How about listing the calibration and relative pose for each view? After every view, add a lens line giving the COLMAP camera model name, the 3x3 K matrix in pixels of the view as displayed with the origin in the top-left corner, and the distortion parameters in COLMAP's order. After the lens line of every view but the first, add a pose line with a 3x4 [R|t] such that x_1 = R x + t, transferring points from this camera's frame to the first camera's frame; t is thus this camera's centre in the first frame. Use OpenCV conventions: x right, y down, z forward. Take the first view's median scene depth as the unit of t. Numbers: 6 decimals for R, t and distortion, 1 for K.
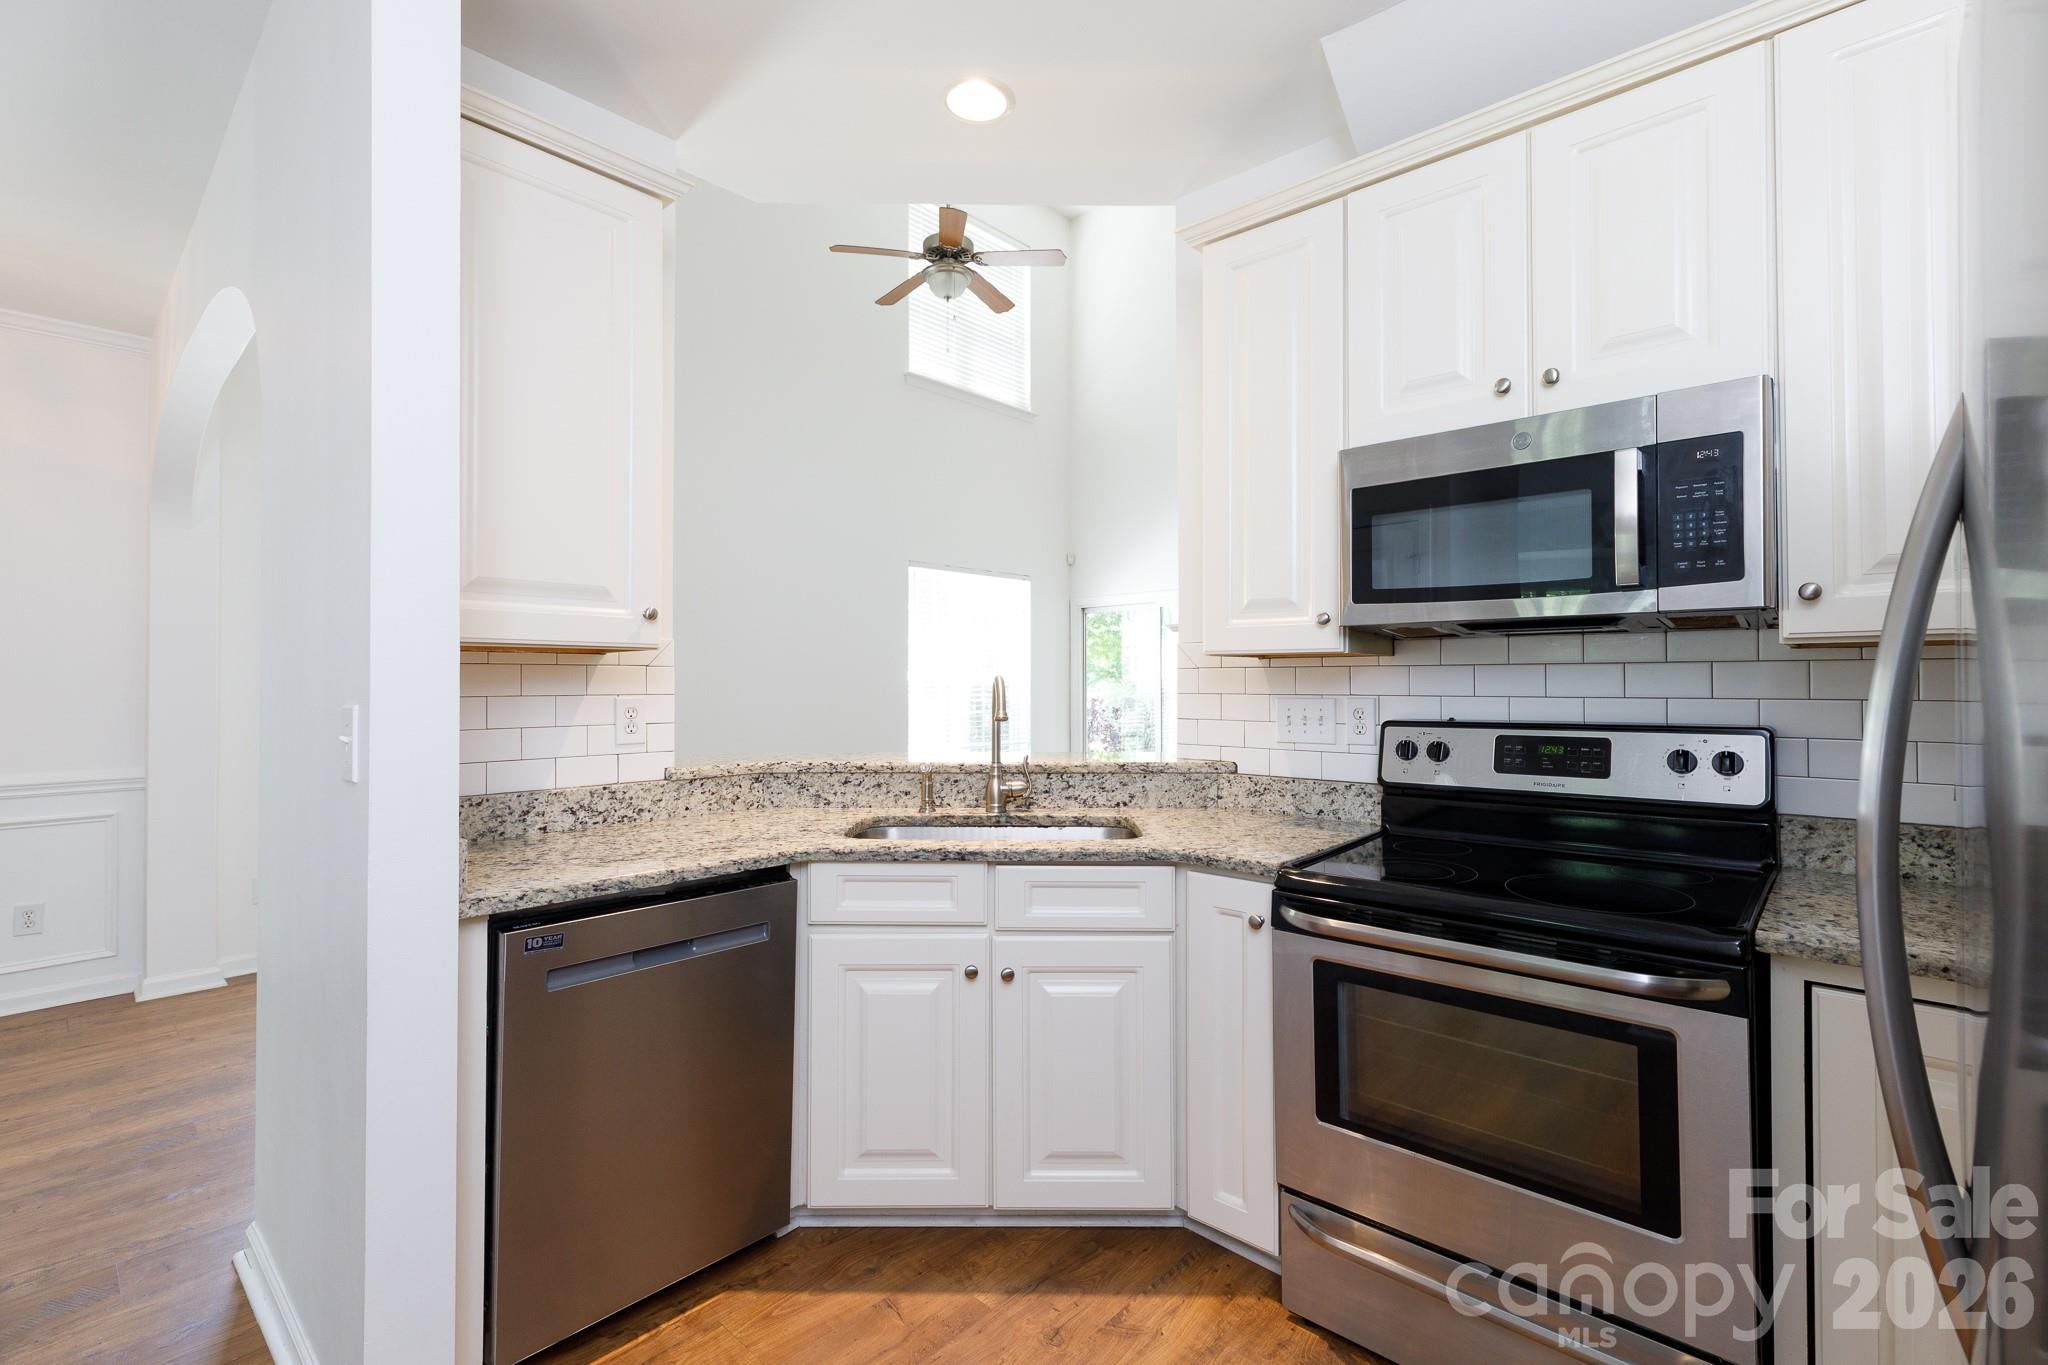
lens RADIAL K [[917.3, 0, 1020.5], [0, 917.3, 663.2], [0, 0, 1]] dist [0.010713, -0.000563]
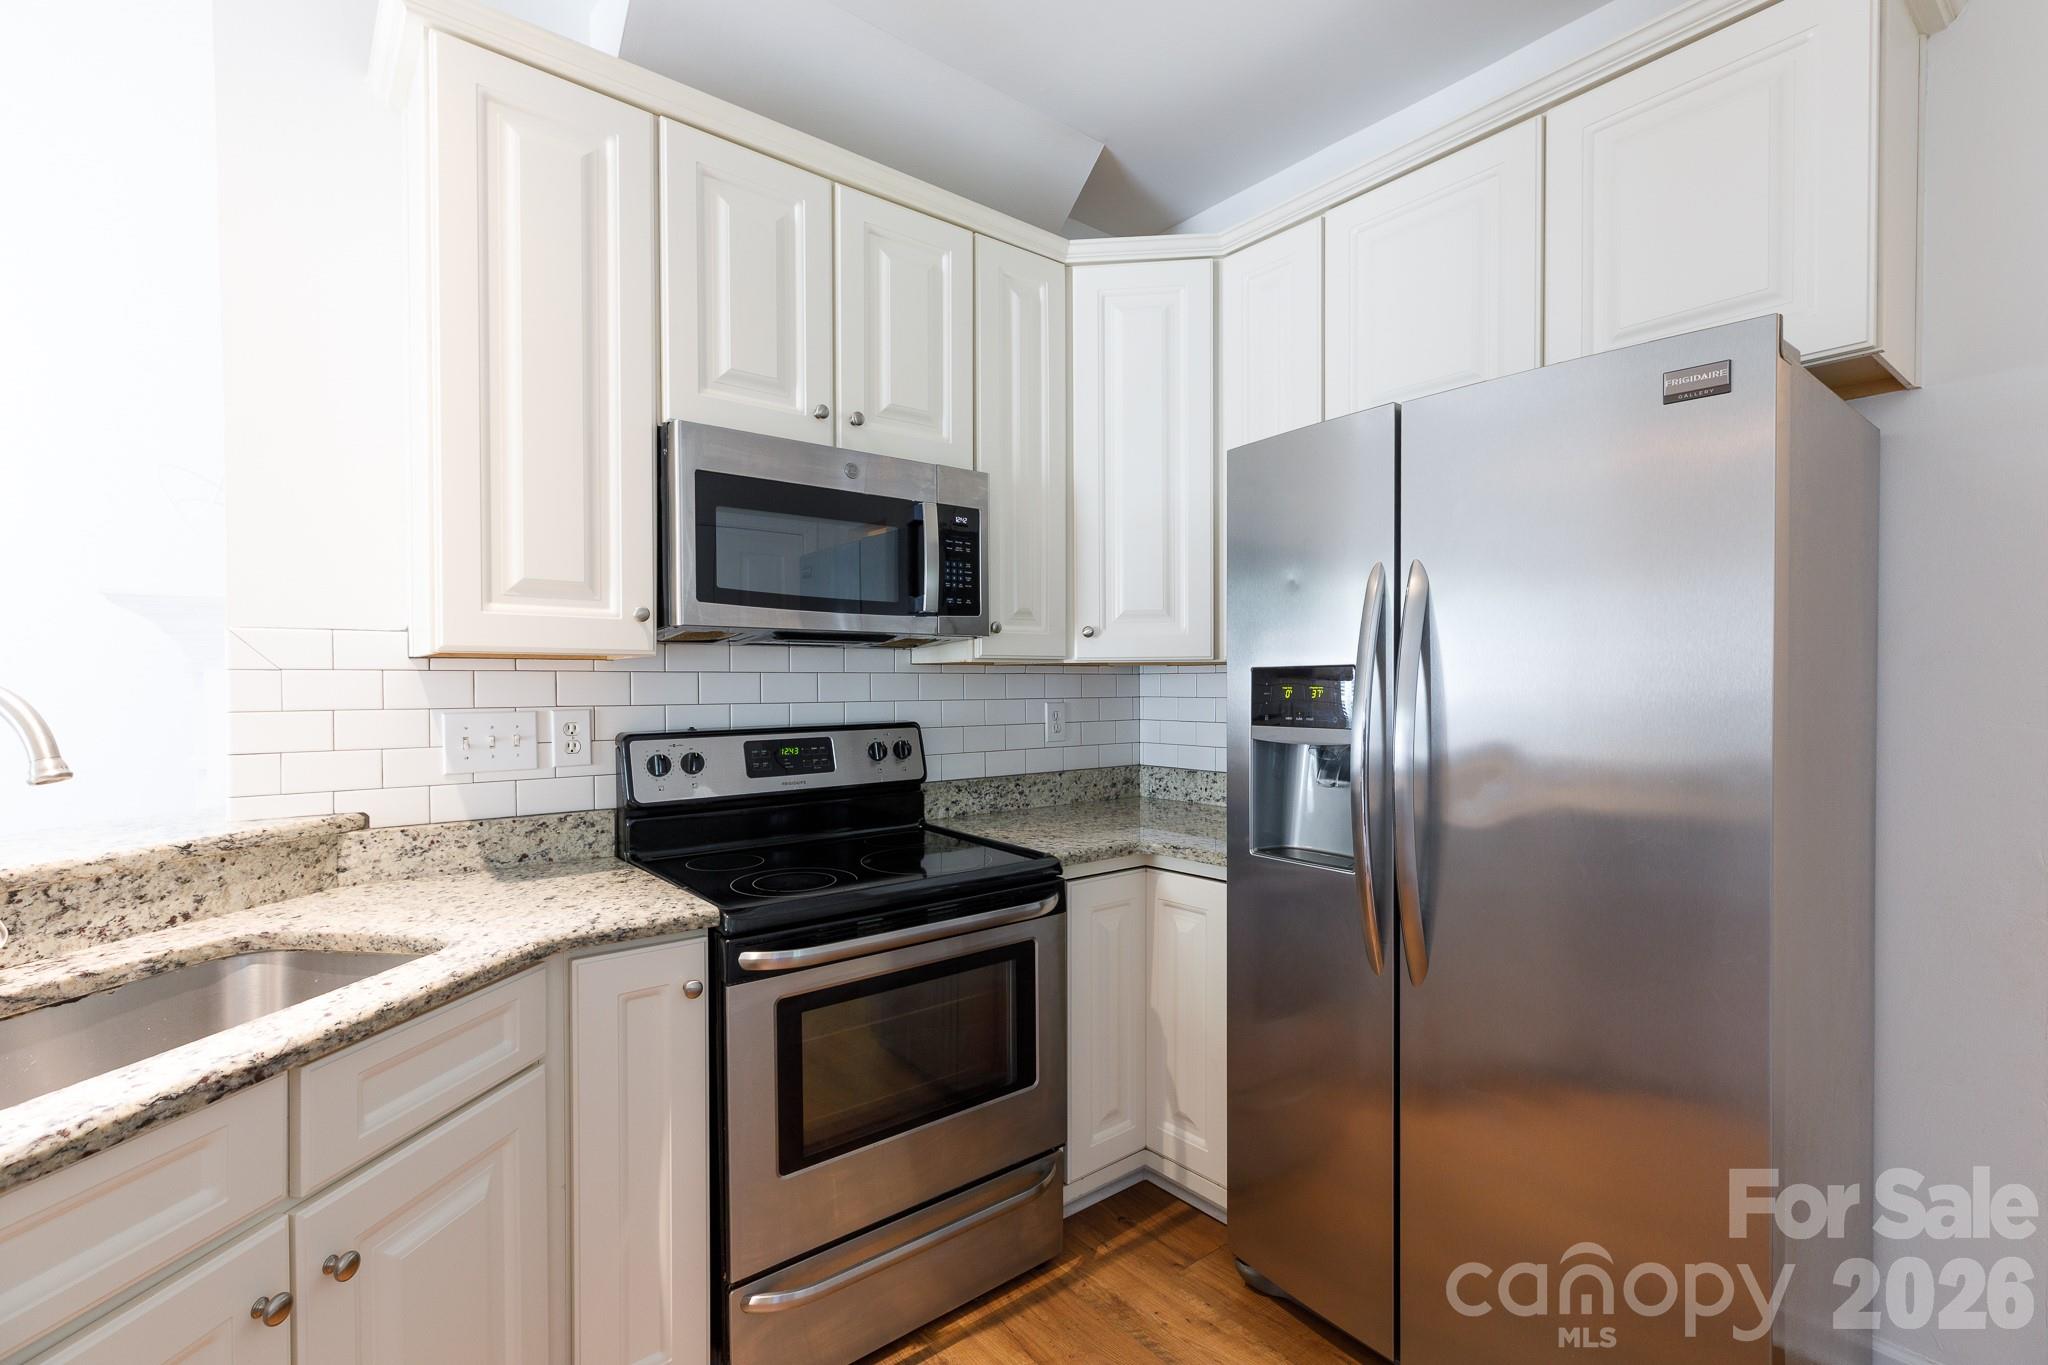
lens RADIAL K [[917.3, 0, 1022.2], [0, 917.3, 704.4], [0, 0, 1]] dist [0.010713, -0.000563]
pose [[0.147413, -0.016730, 0.988933, -0.421991], [-0.014790, 0.999708, 0.019117, 0.012063], [-0.988964, -0.017444, 0.147123, 0.516837]]
